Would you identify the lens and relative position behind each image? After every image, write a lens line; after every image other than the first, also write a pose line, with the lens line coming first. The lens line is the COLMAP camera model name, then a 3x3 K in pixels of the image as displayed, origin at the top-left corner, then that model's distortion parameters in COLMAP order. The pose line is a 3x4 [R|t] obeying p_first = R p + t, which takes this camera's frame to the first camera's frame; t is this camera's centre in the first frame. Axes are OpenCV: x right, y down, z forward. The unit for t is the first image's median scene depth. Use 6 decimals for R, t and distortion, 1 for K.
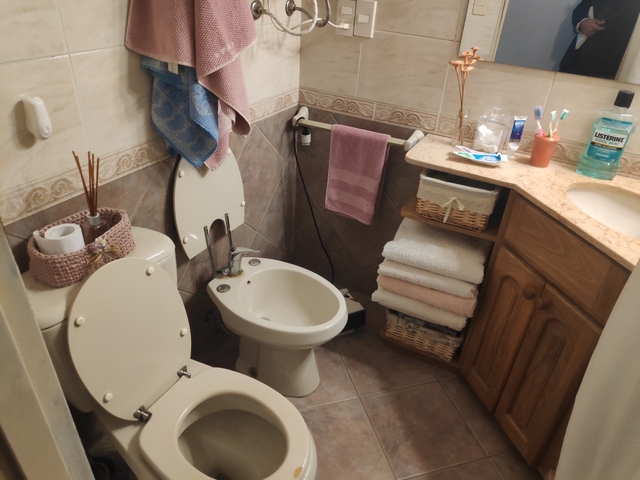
lens RADIAL K [[429.8, 0, 320.0], [0, 429.8, 240.0], [0, 0, 1]] dist [-0.041897, 0.000211]
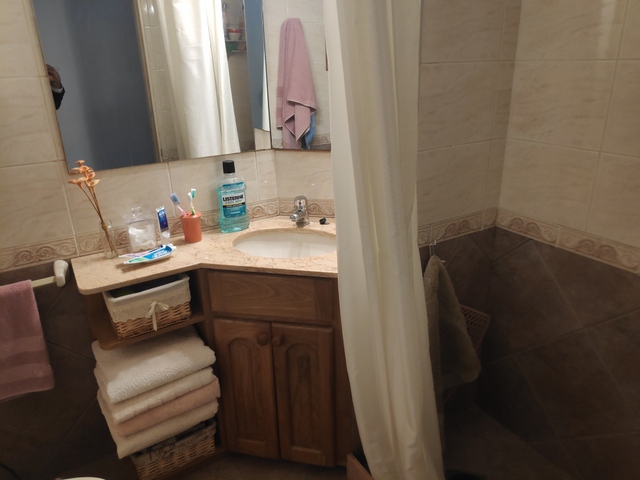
lens RADIAL K [[429.8, 0, 320.0], [0, 429.8, 240.0], [0, 0, 1]] dist [-0.041897, 0.000211]
pose [[0.501469, -0.371584, 0.781316, -0.192599], [0.516183, 0.853233, 0.074487, -0.094169], [-0.694323, 0.365949, 0.619675, 0.086408]]
